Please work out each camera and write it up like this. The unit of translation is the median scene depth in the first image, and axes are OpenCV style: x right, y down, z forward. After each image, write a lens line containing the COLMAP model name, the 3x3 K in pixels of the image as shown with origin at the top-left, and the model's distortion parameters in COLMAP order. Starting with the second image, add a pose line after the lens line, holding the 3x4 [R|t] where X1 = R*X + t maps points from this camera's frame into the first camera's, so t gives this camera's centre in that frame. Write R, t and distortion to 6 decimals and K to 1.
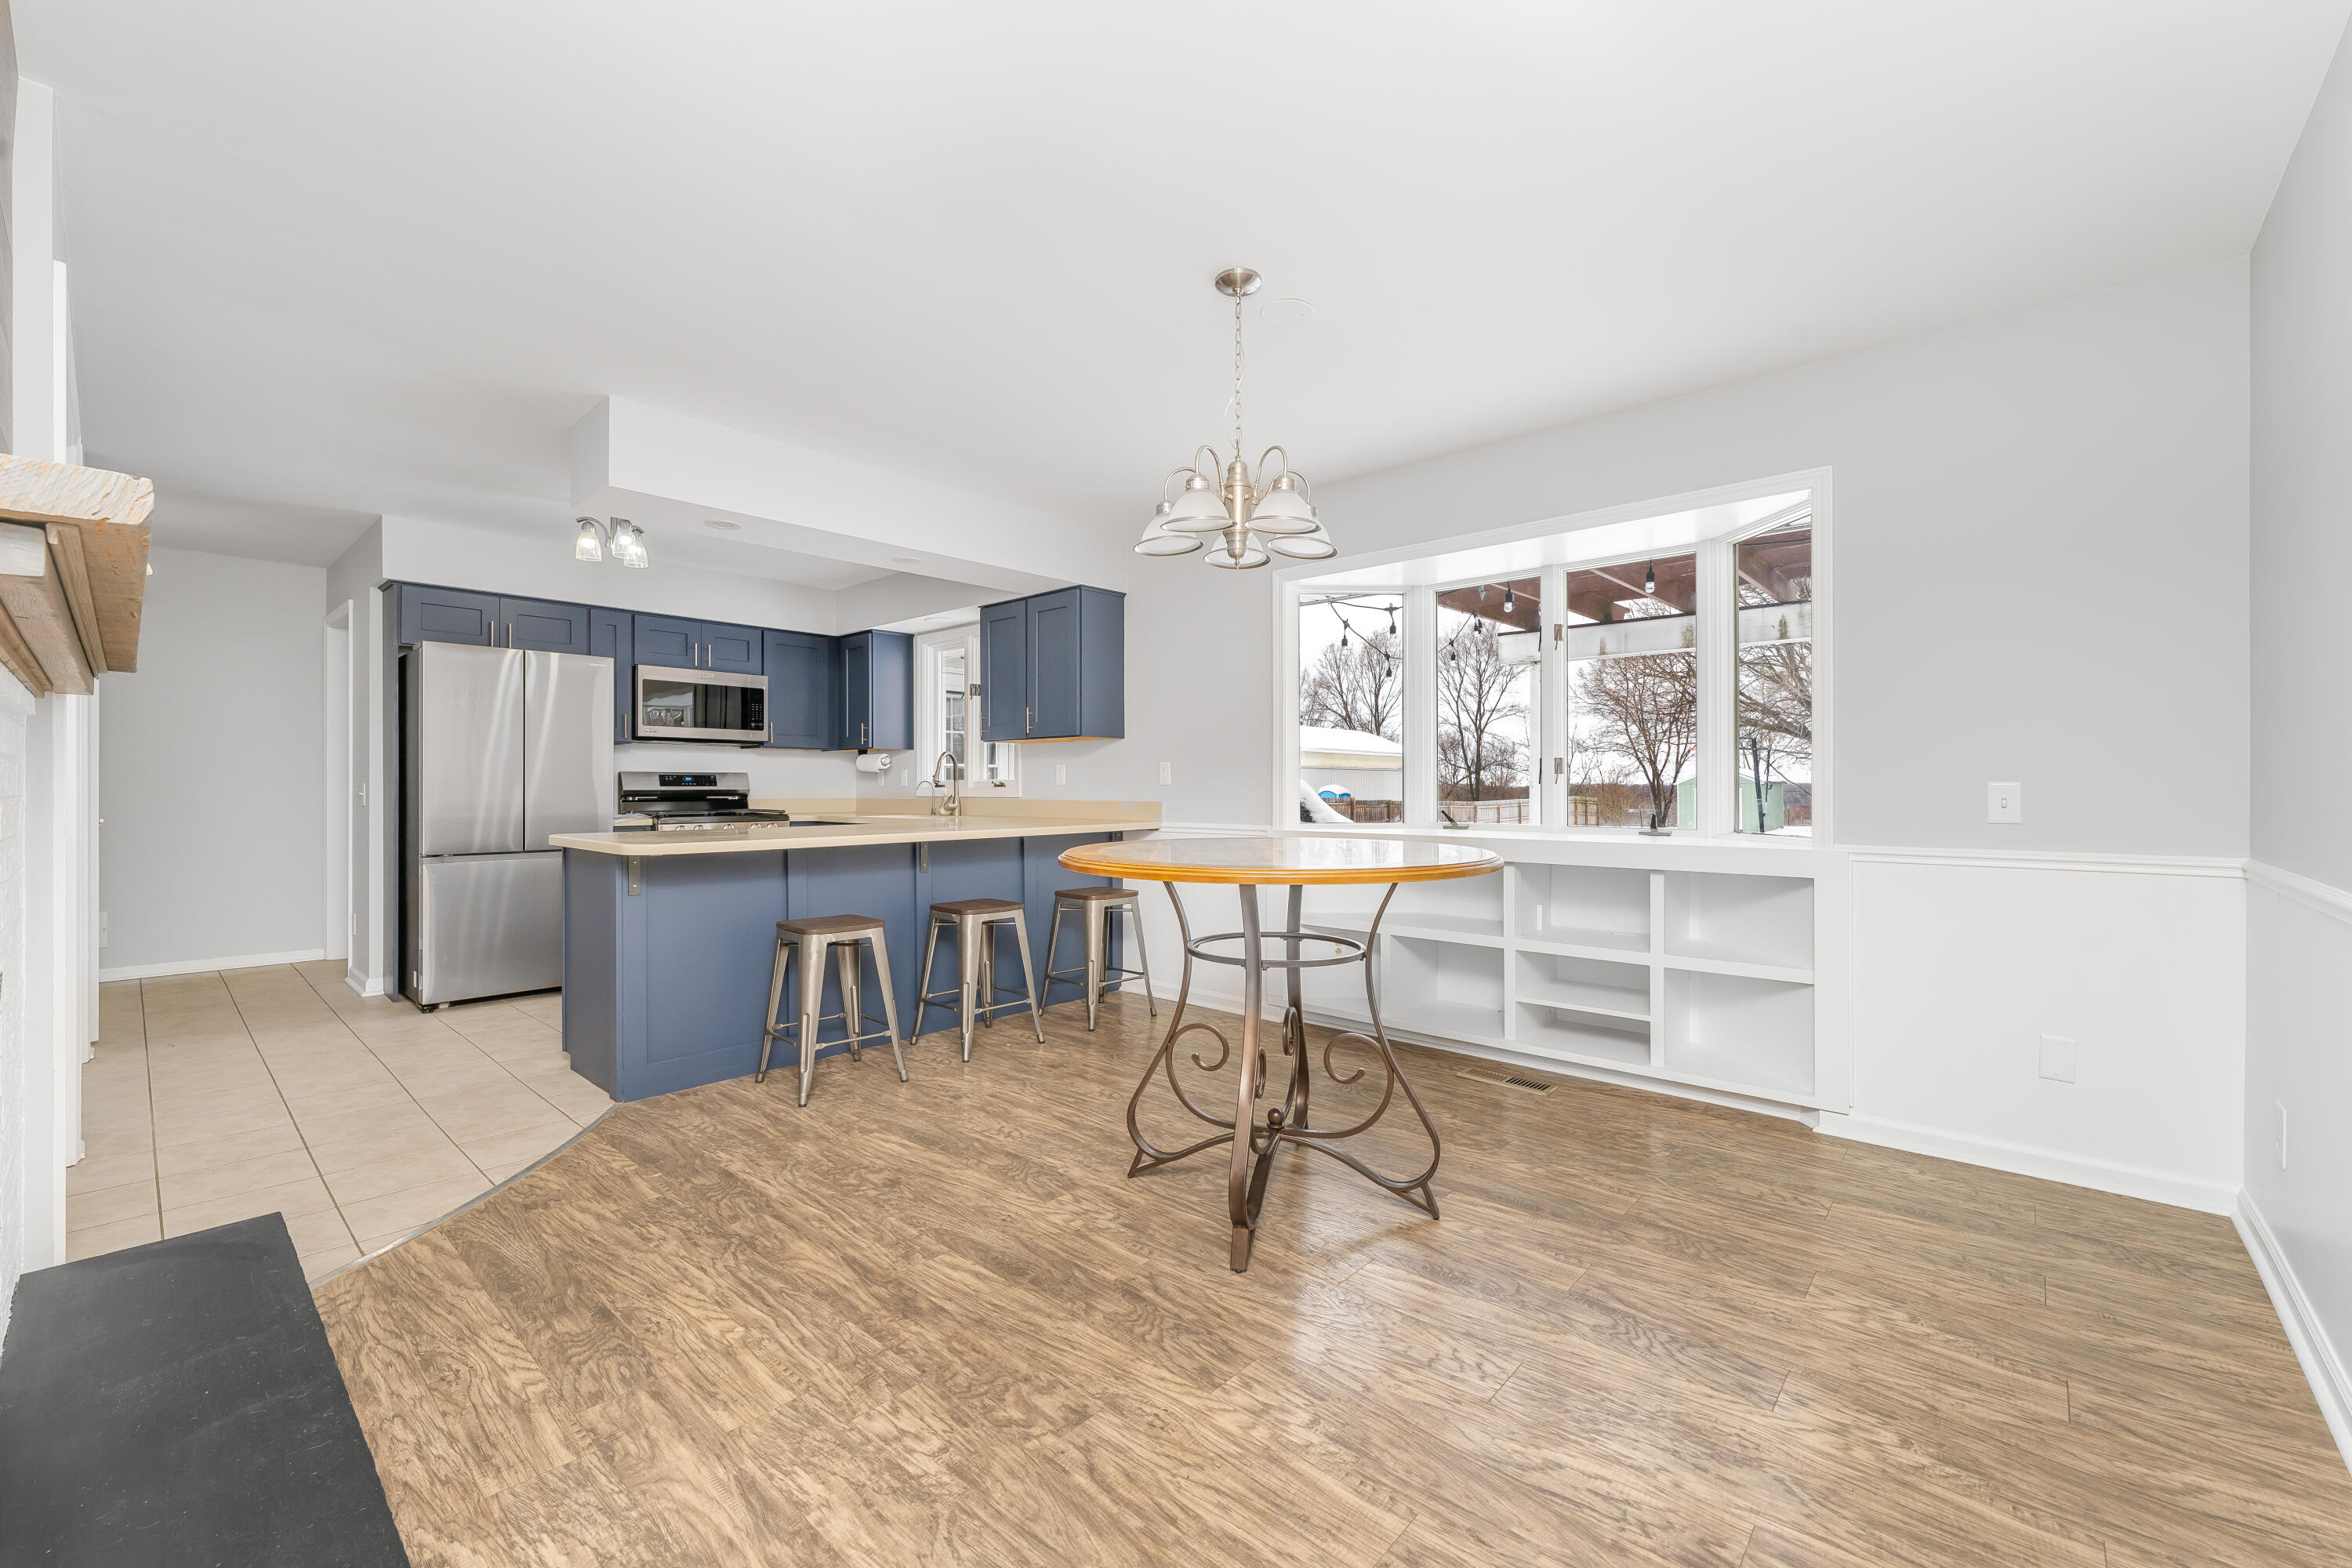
lens RADIAL K [[947.2, 0, 1170.9], [0, 947.2, 788.0], [0, 0, 1]] dist [0.002150, 0.000083]
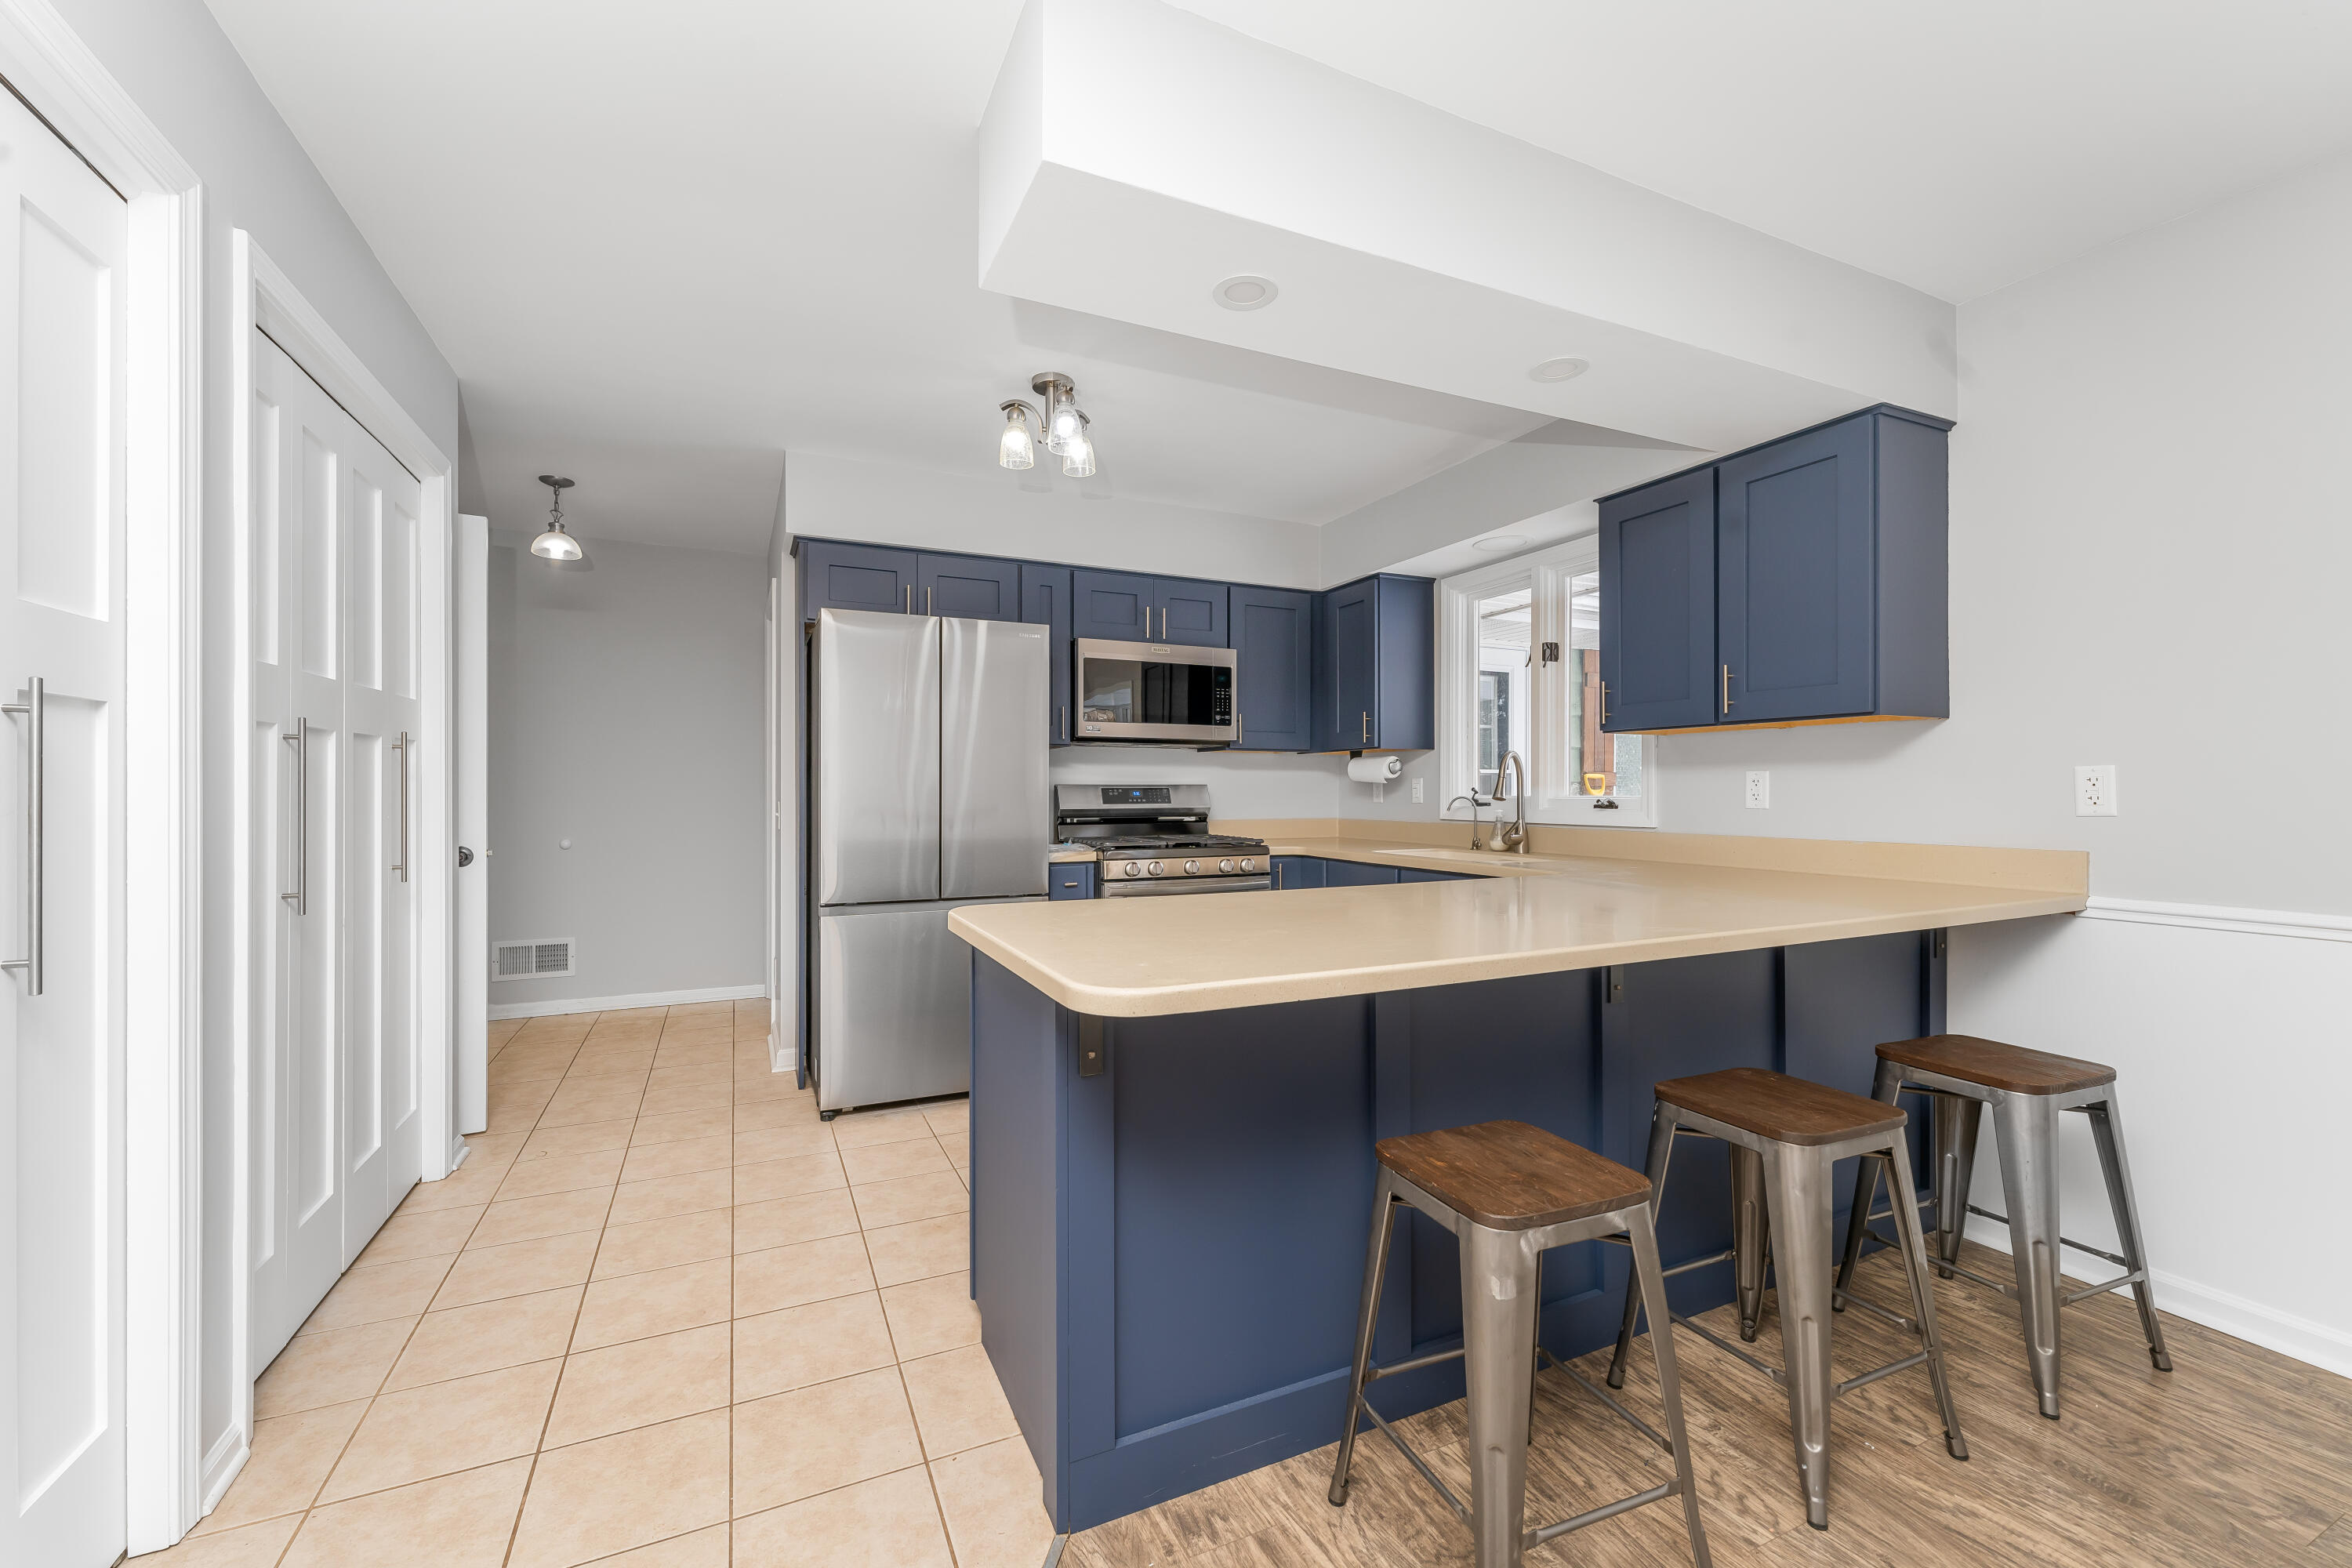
lens RADIAL K [[943.2, 0, 1176.0], [0, 943.2, 784.0], [0, 0, 1]] dist [0.001131, 0.000112]
pose [[0.922900, -0.001510, -0.385038, -0.277173], [-0.000806, 0.999983, -0.005854, -0.018102], [0.385040, 0.005713, 0.922882, 0.467930]]
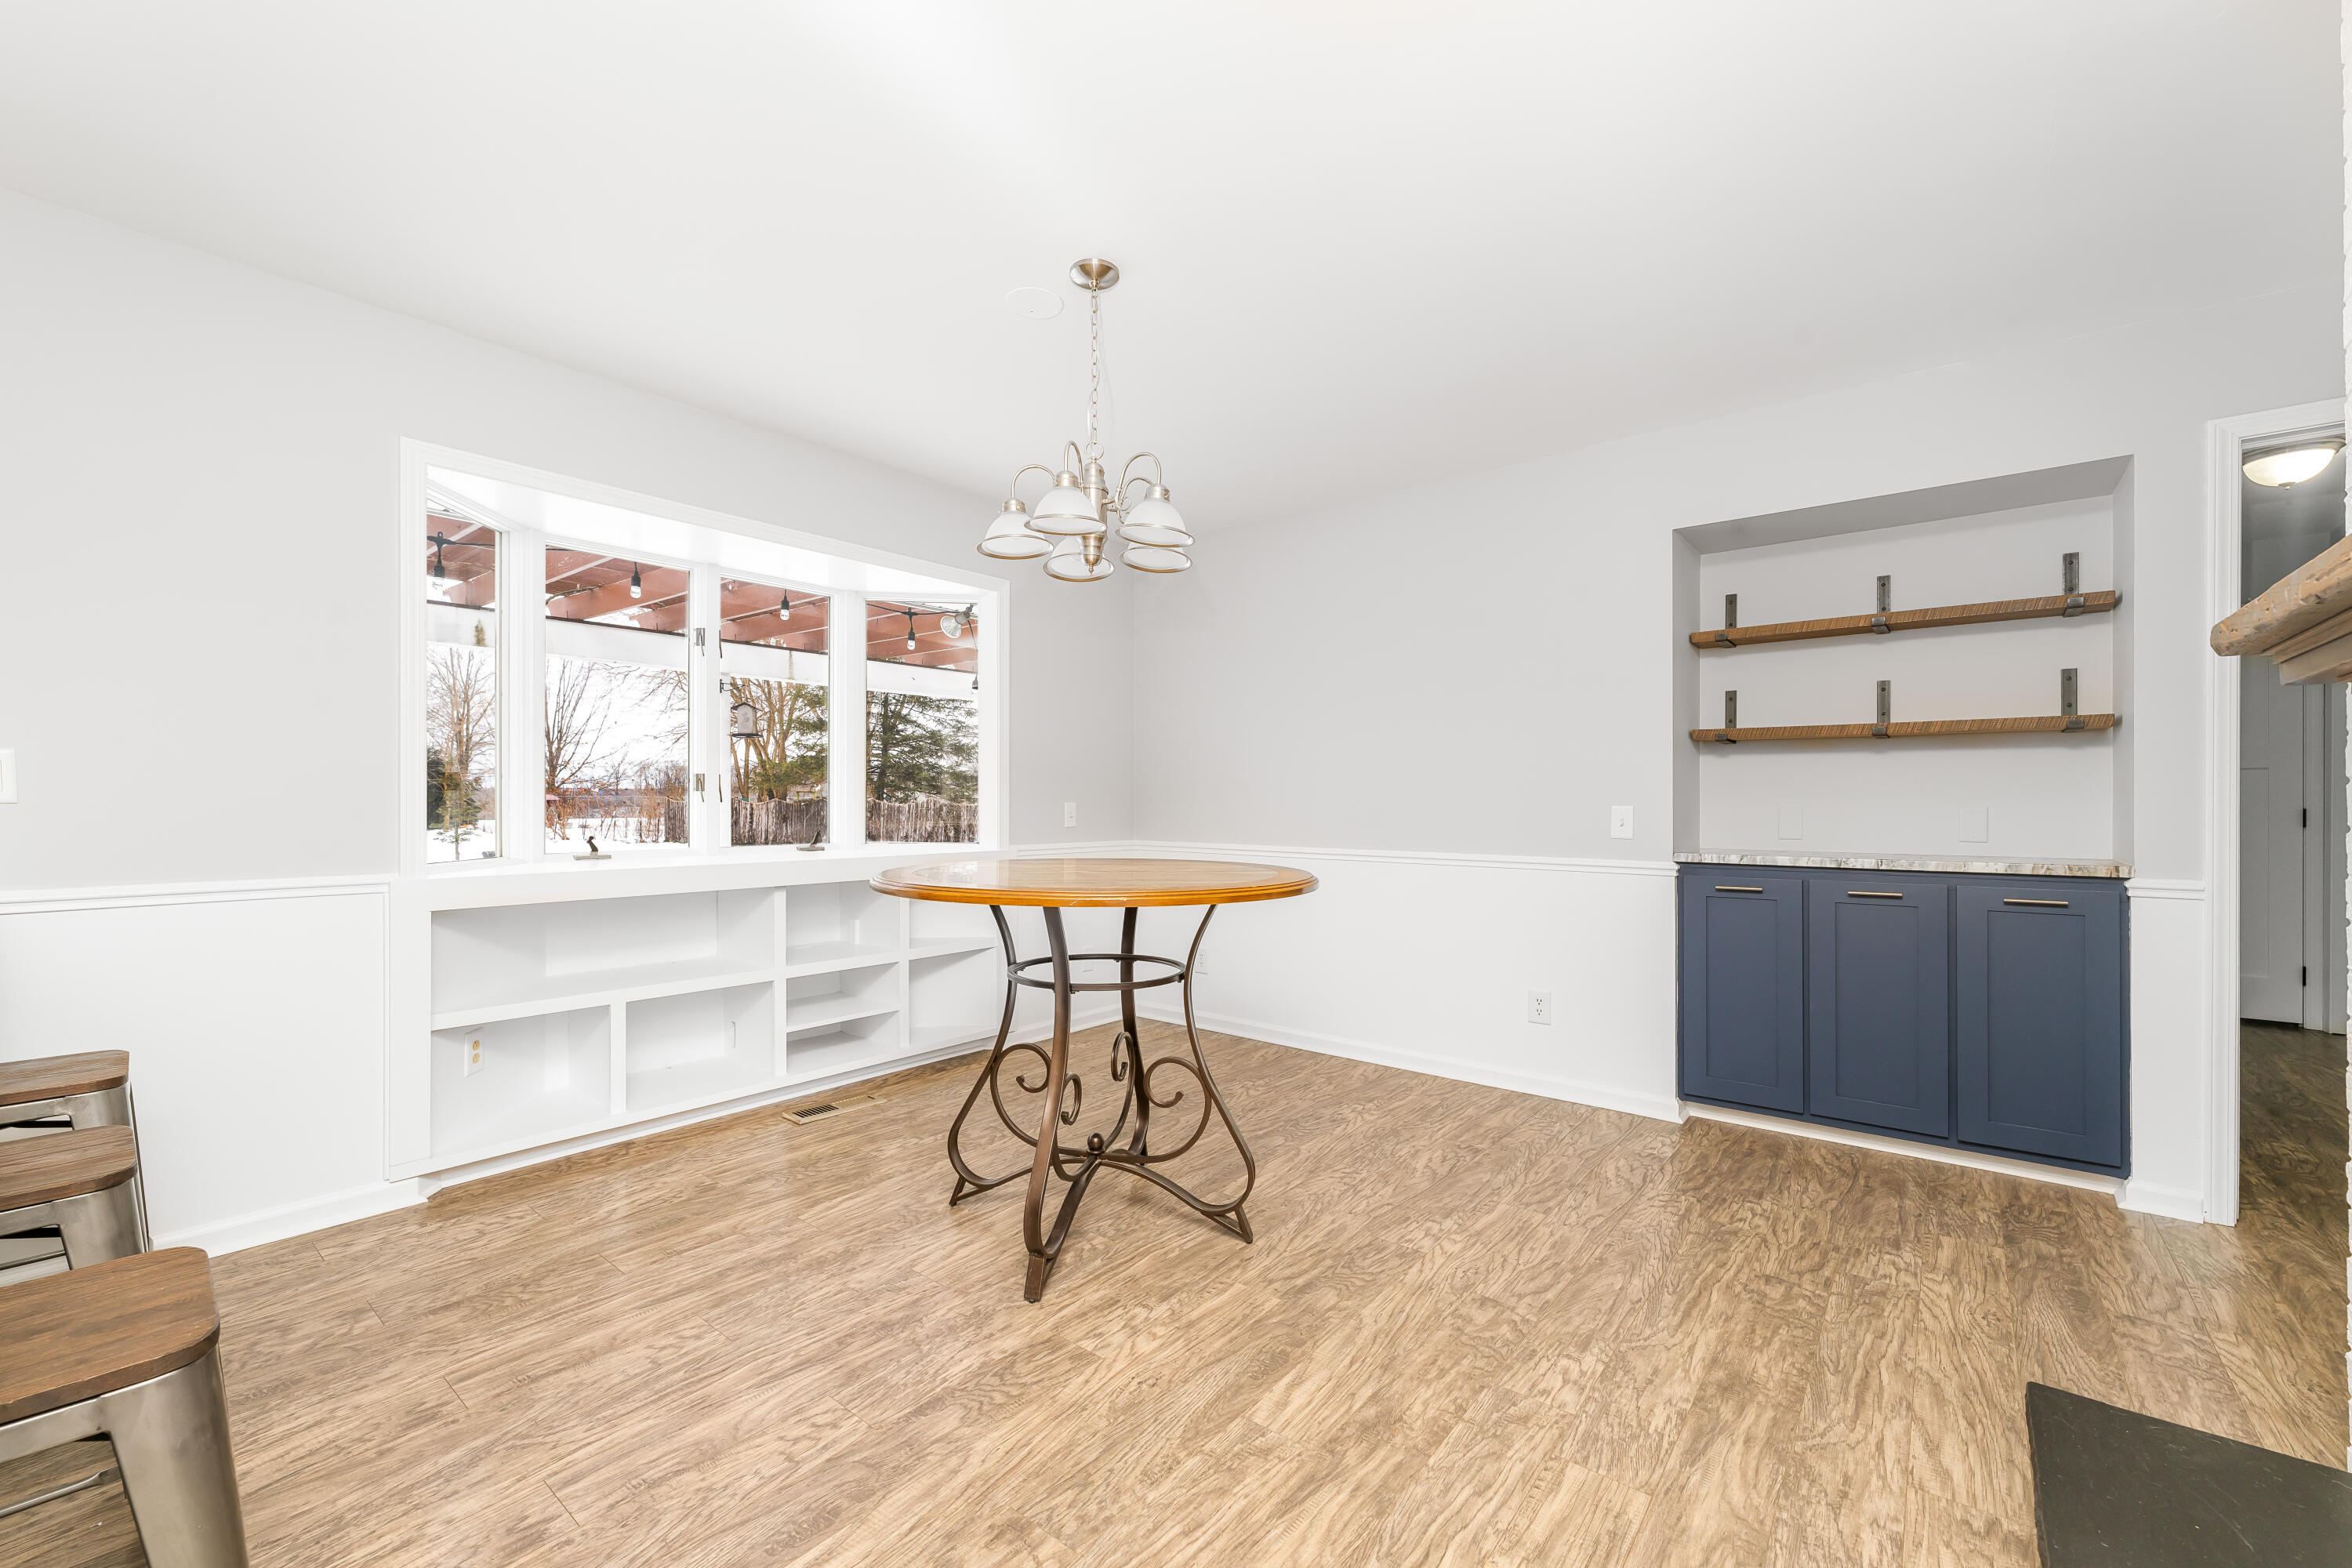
lens RADIAL K [[956.2, 0, 1177.0], [0, 956.2, 799.2], [0, 0, 1]] dist [0.000588, 0.000255]
pose [[-0.056631, 0.004391, 0.998386, -0.527420], [0.000525, 0.999990, -0.004368, -0.002723], [-0.998395, 0.000276, -0.056633, 0.577404]]
